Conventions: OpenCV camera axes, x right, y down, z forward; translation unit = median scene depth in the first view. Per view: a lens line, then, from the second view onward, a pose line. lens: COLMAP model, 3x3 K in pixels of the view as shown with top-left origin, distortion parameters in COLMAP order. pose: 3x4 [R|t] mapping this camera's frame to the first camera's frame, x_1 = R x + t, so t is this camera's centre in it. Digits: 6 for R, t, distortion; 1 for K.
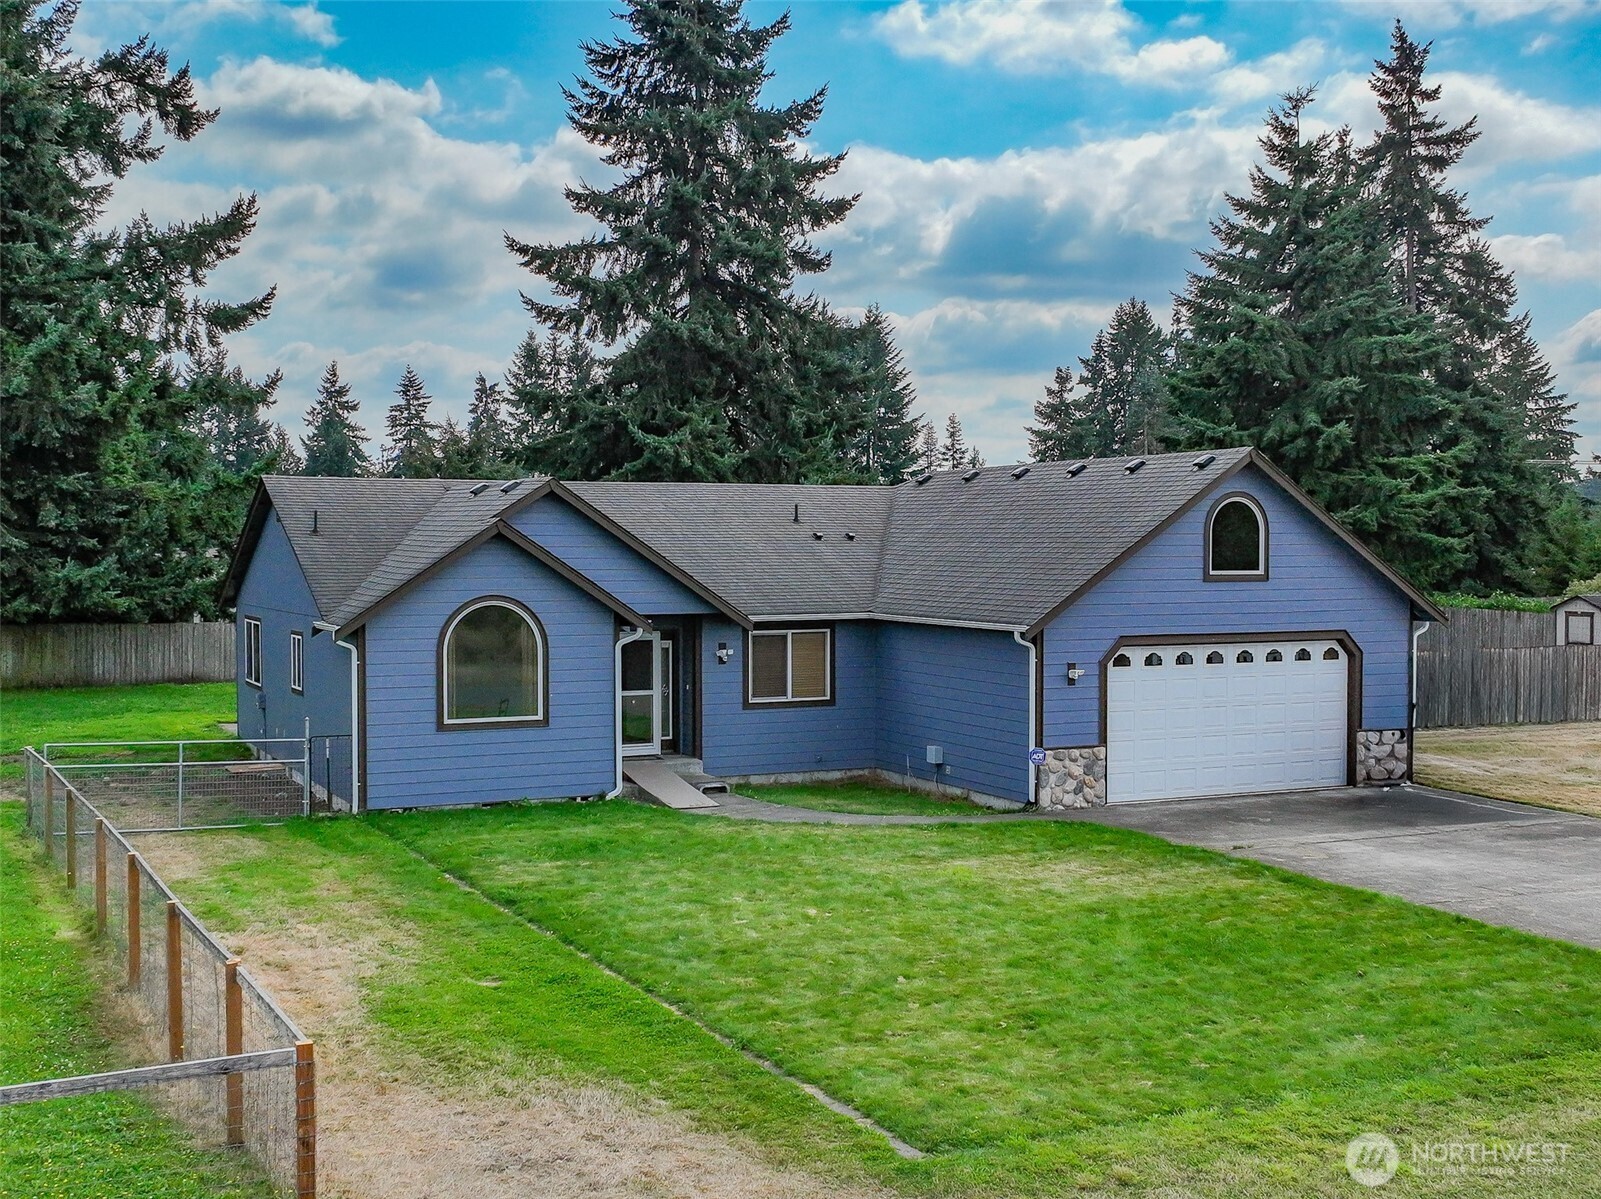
lens RADIAL K [[1800.8, 0, 801.4], [0, 1800.8, 600.8], [0, 0, 1]] dist [-0.008060, 0.000000]
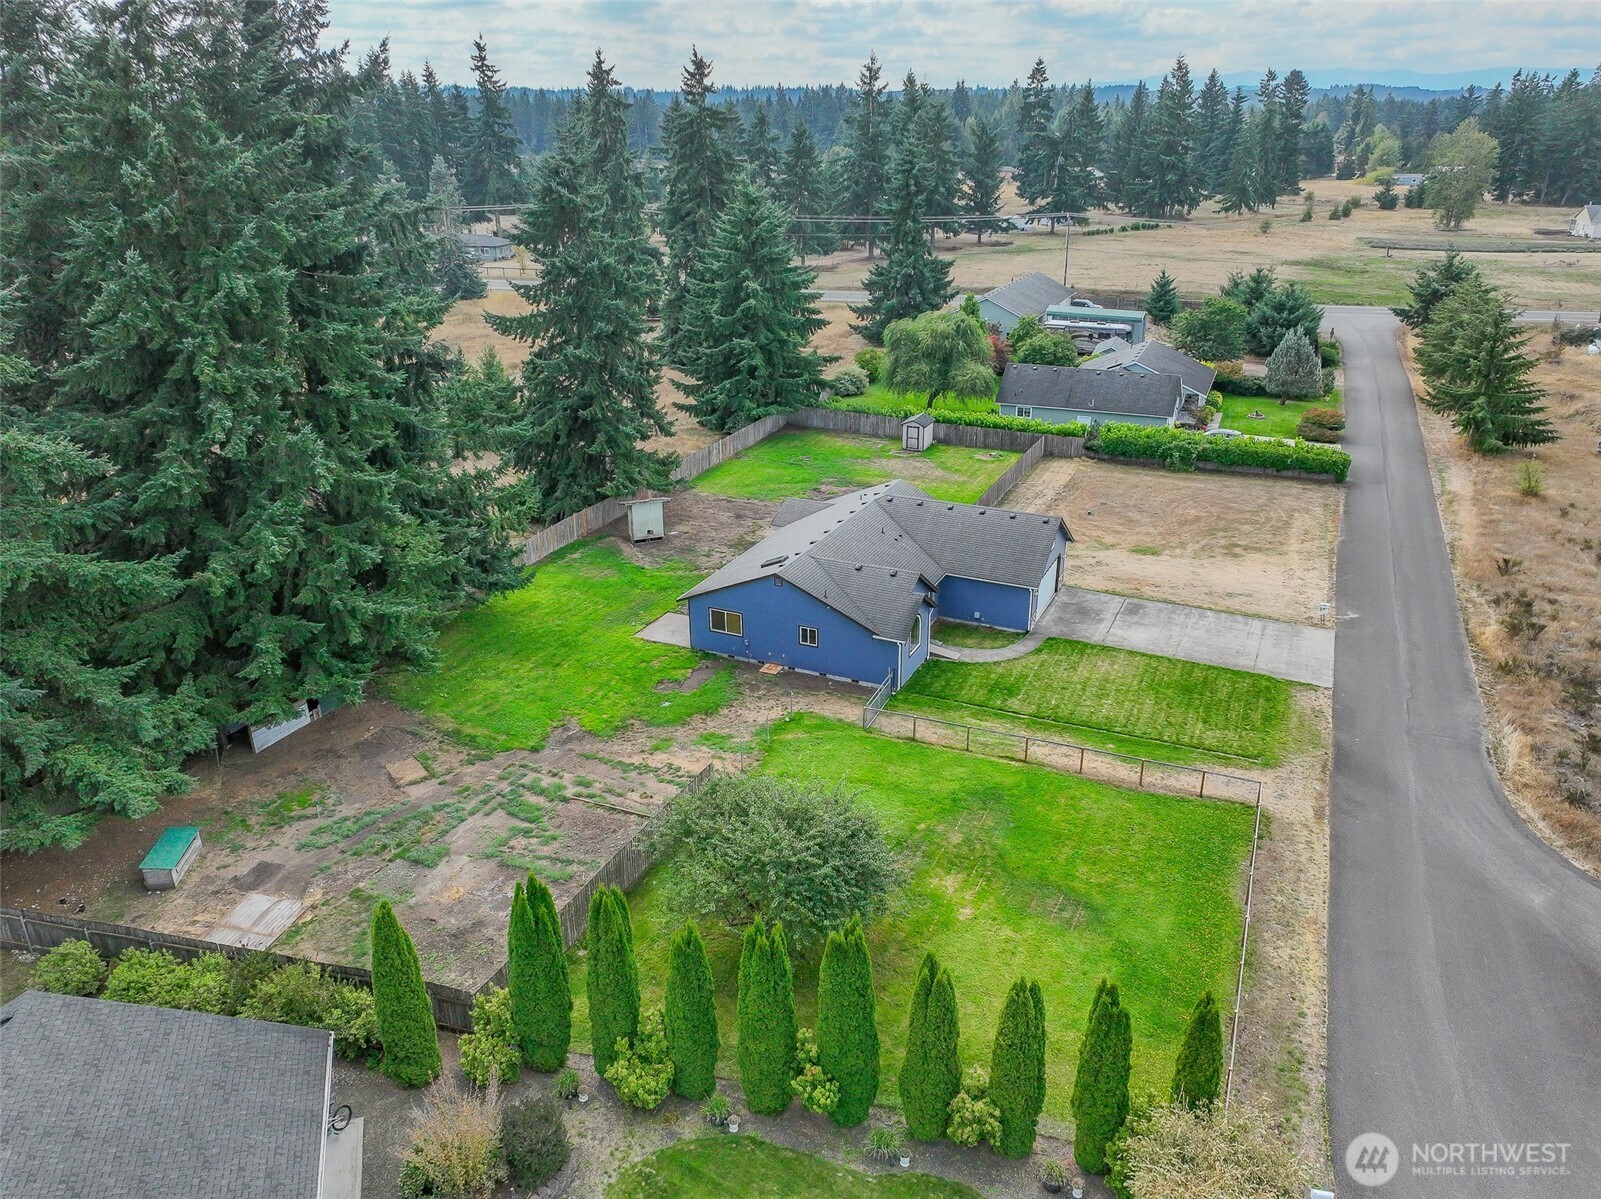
lens RADIAL K [[1153.0, 0, 800.9], [0, 1153.0, 601.0], [0, 0, 1]] dist [0.003471, 0.010574]
pose [[0.771529, -0.256049, 0.582393, -0.714788], [0.028412, 0.928388, 0.370525, -0.373415], [-0.635559, -0.269324, 0.723553, -0.169470]]
